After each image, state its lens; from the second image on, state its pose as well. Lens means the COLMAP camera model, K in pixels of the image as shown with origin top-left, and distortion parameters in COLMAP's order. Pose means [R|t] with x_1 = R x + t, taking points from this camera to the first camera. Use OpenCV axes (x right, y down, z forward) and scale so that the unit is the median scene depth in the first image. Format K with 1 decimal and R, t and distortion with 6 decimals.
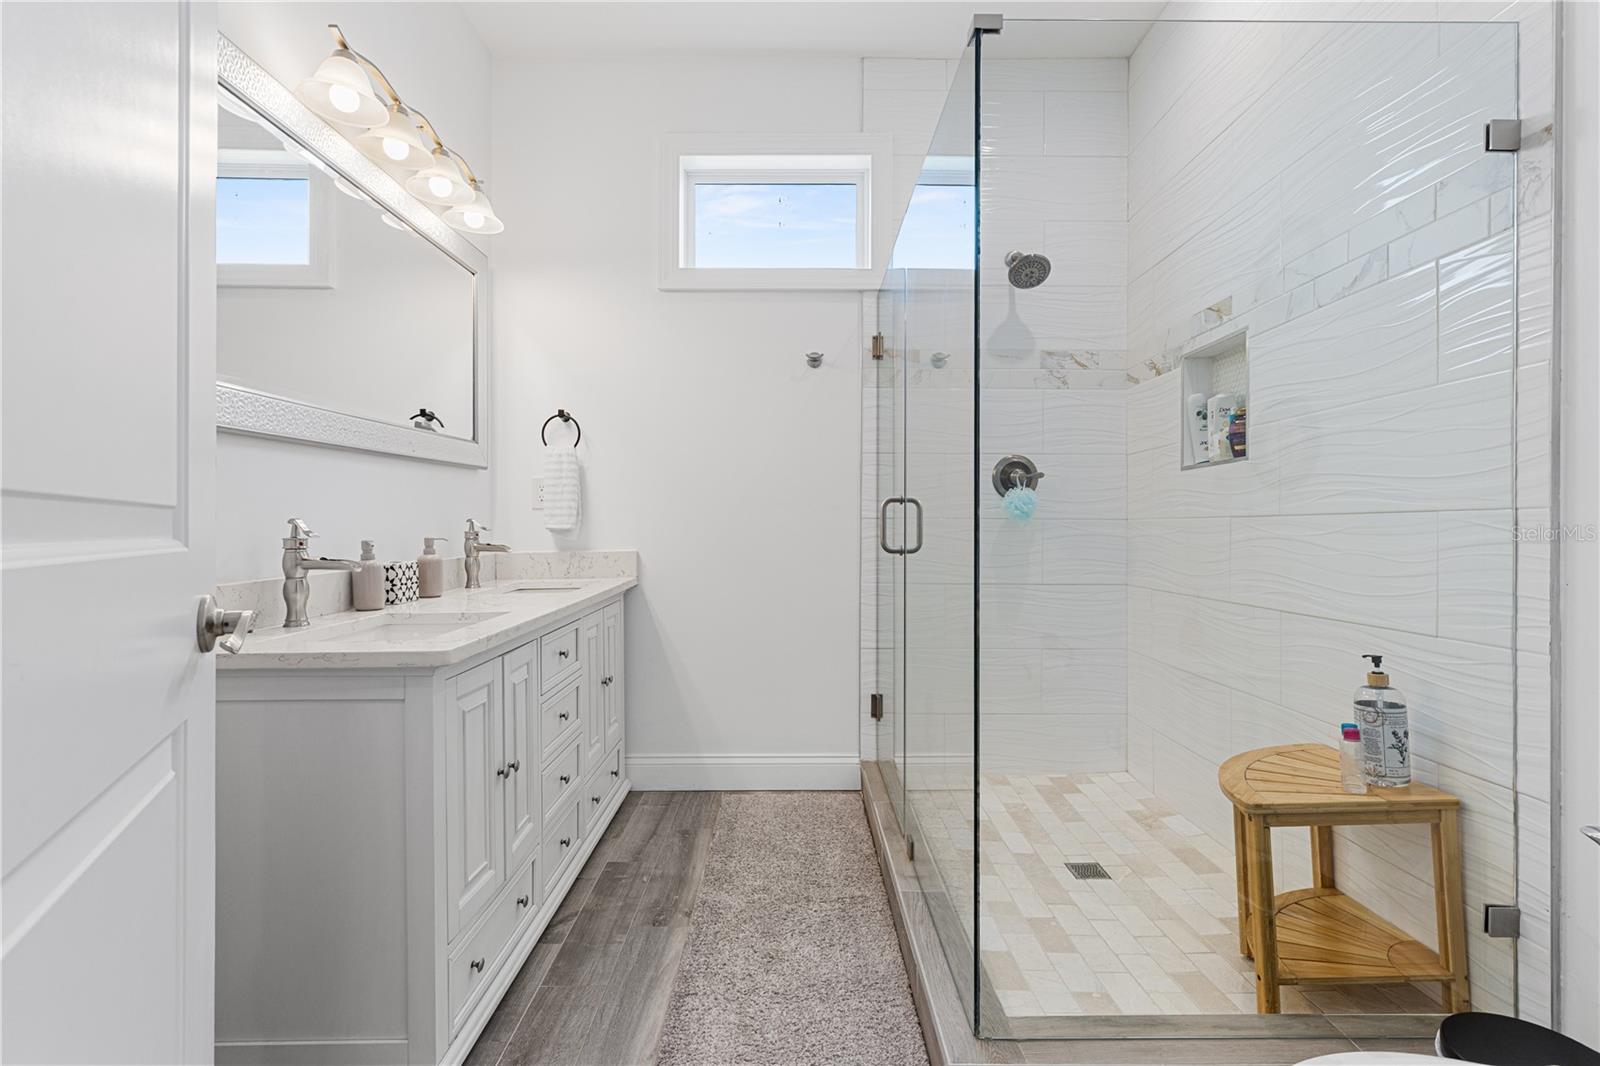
lens RADIAL K [[738.2, 0, 827.2], [0, 738.2, 524.8], [0, 0, 1]] dist [0.001479, 0.000298]
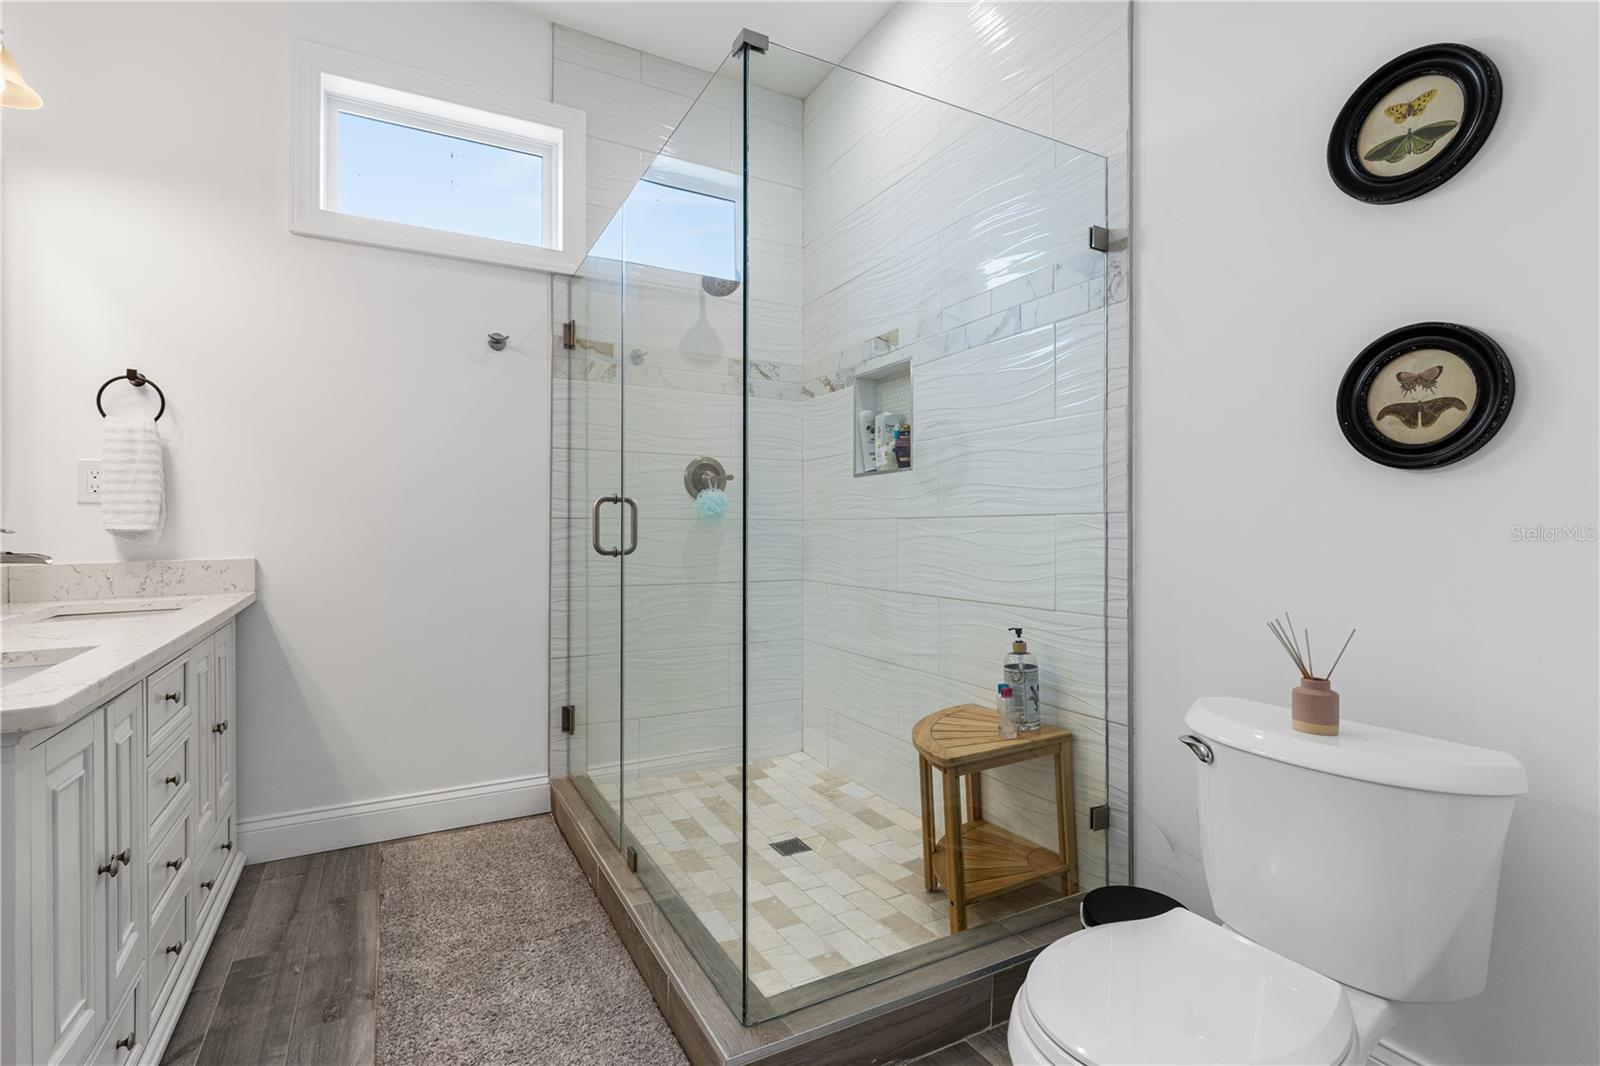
lens RADIAL K [[738.2, 0, 828.2], [0, 738.2, 522.5], [0, 0, 1]] dist [0.001479, 0.000298]
pose [[0.884505, 0.001850, 0.466528, -0.101841], [-0.000030, 0.999992, -0.003909, 0.000213], [-0.466532, 0.003443, 0.884498, 0.022519]]
